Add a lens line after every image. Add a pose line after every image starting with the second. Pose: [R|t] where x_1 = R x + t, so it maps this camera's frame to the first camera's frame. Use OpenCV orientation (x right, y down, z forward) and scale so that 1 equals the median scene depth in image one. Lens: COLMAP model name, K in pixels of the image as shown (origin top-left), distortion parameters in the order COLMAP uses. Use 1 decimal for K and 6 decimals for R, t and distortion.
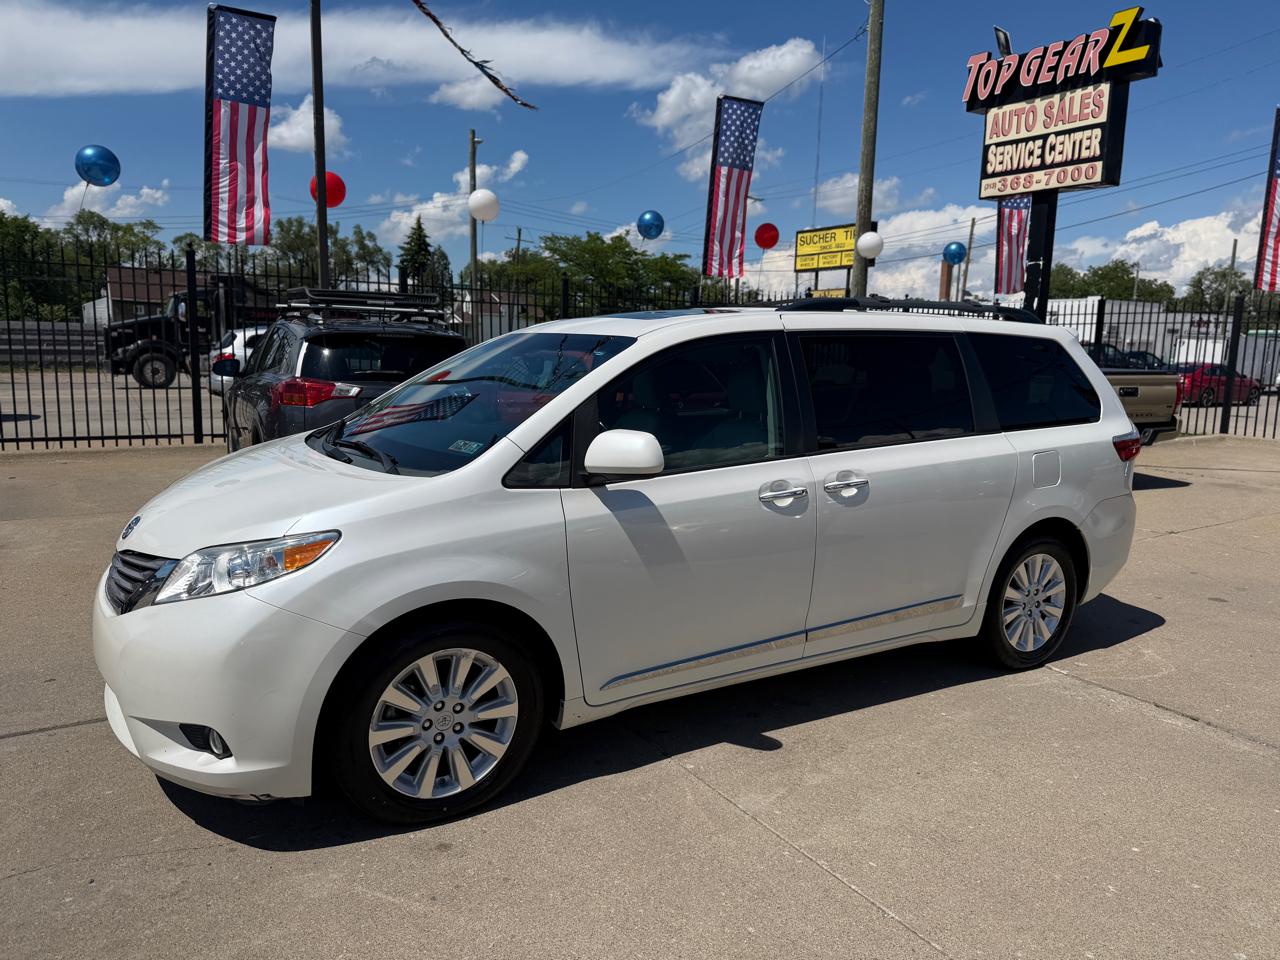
lens RADIAL K [[922.9, 0, 643.6], [0, 922.9, 481.3], [0, 0, 1]] dist [0.003375, -0.006981]
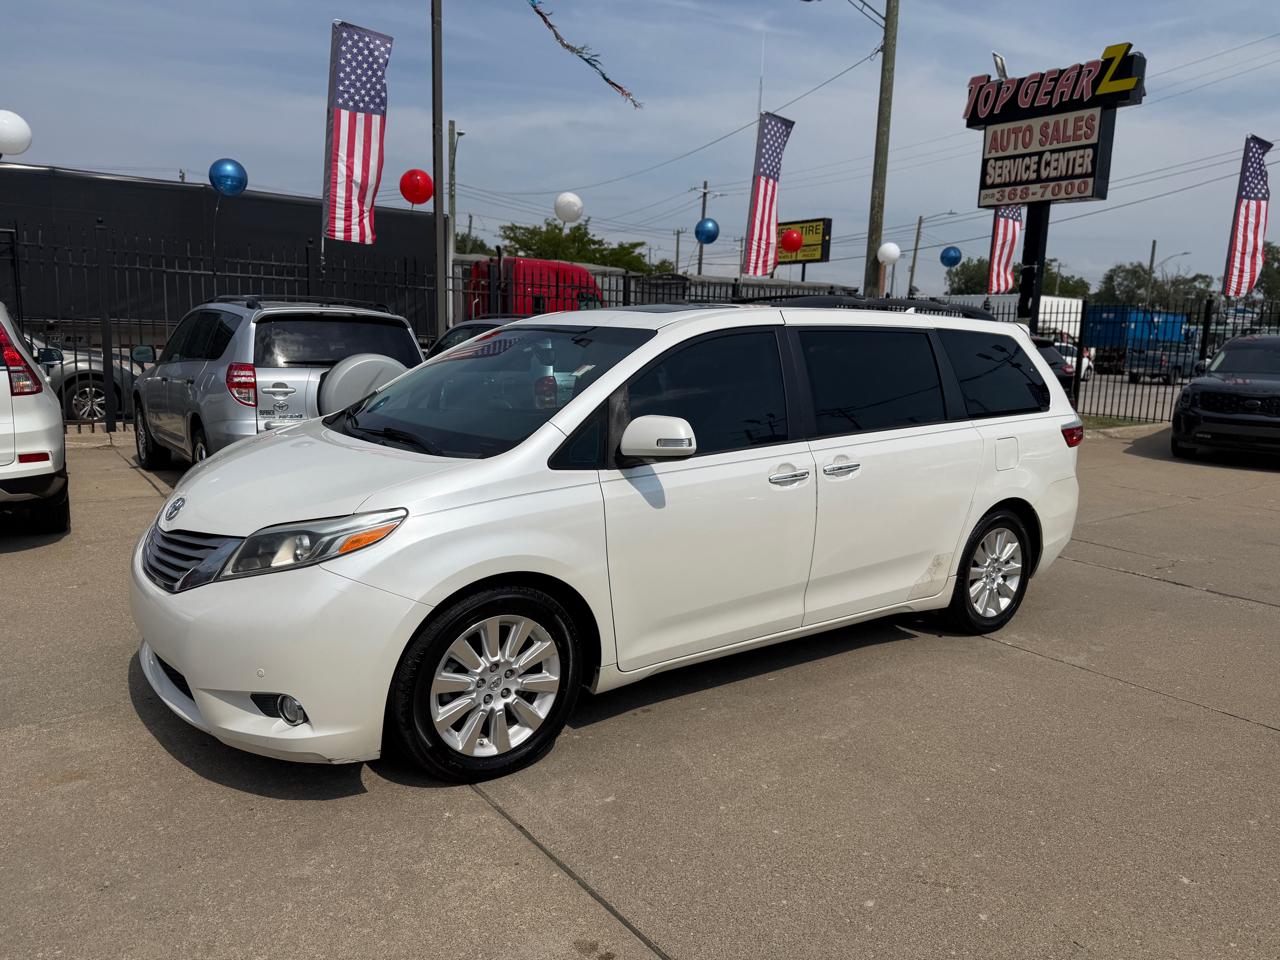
lens RADIAL K [[926.3, 0, 643.0], [0, 926.3, 480.3], [0, 0, 1]] dist [0.003992, -0.007686]
pose [[0.996653, -0.002727, 0.081703, -0.129961], [0.001867, 0.999942, 0.010604, 0.008708], [-0.081727, -0.010416, 0.996600, -0.077735]]
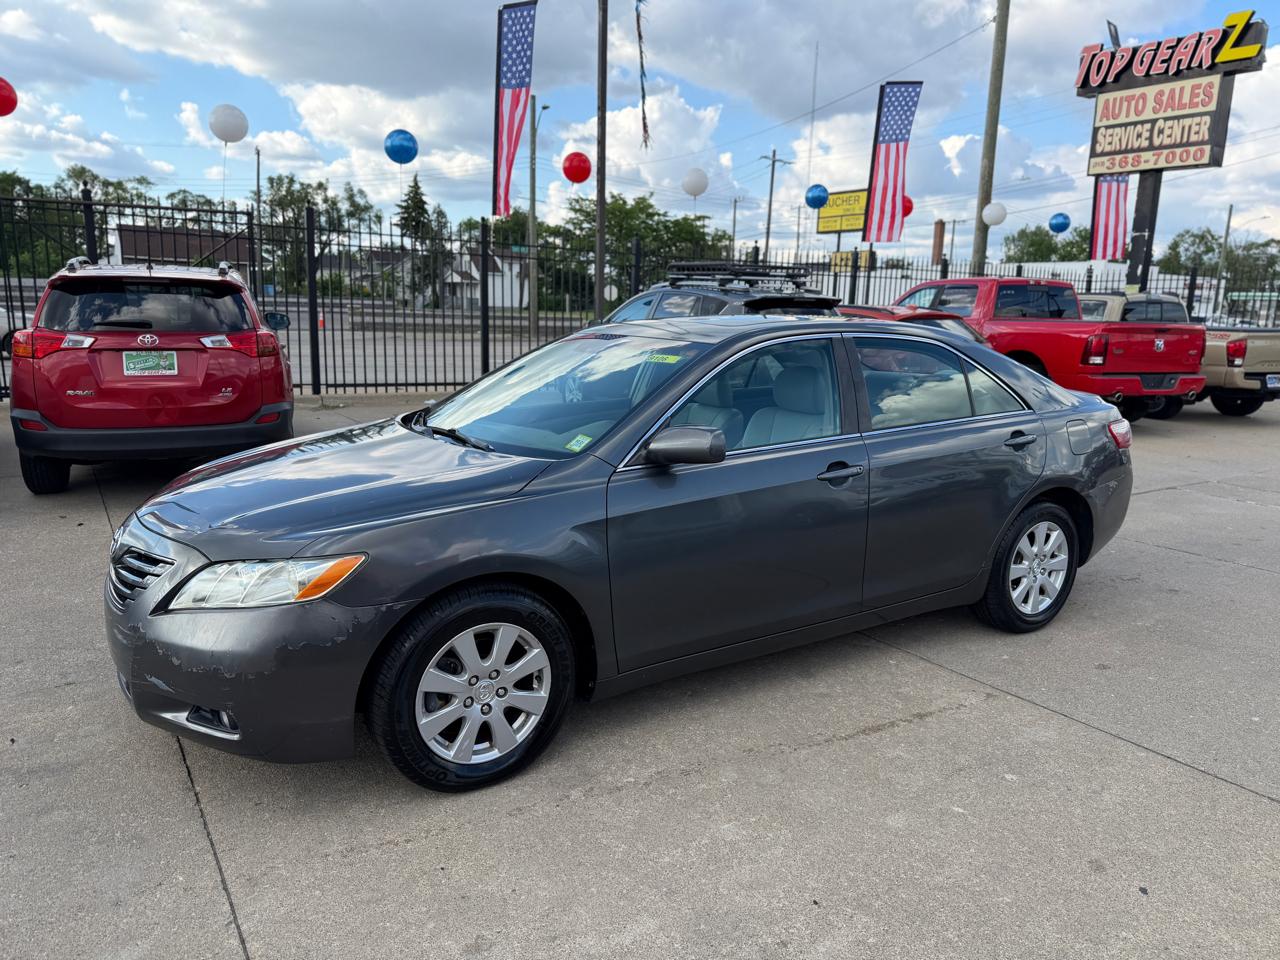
lens RADIAL K [[929.4, 0, 634.1], [0, 929.4, 484.8], [0, 0, 1]] dist [0.002328, -0.006923]
pose [[0.999525, -0.002325, 0.030743, -0.225664], [0.000951, 0.999002, 0.044645, 0.018634], [-0.030816, -0.044595, 0.998530, -0.128546]]
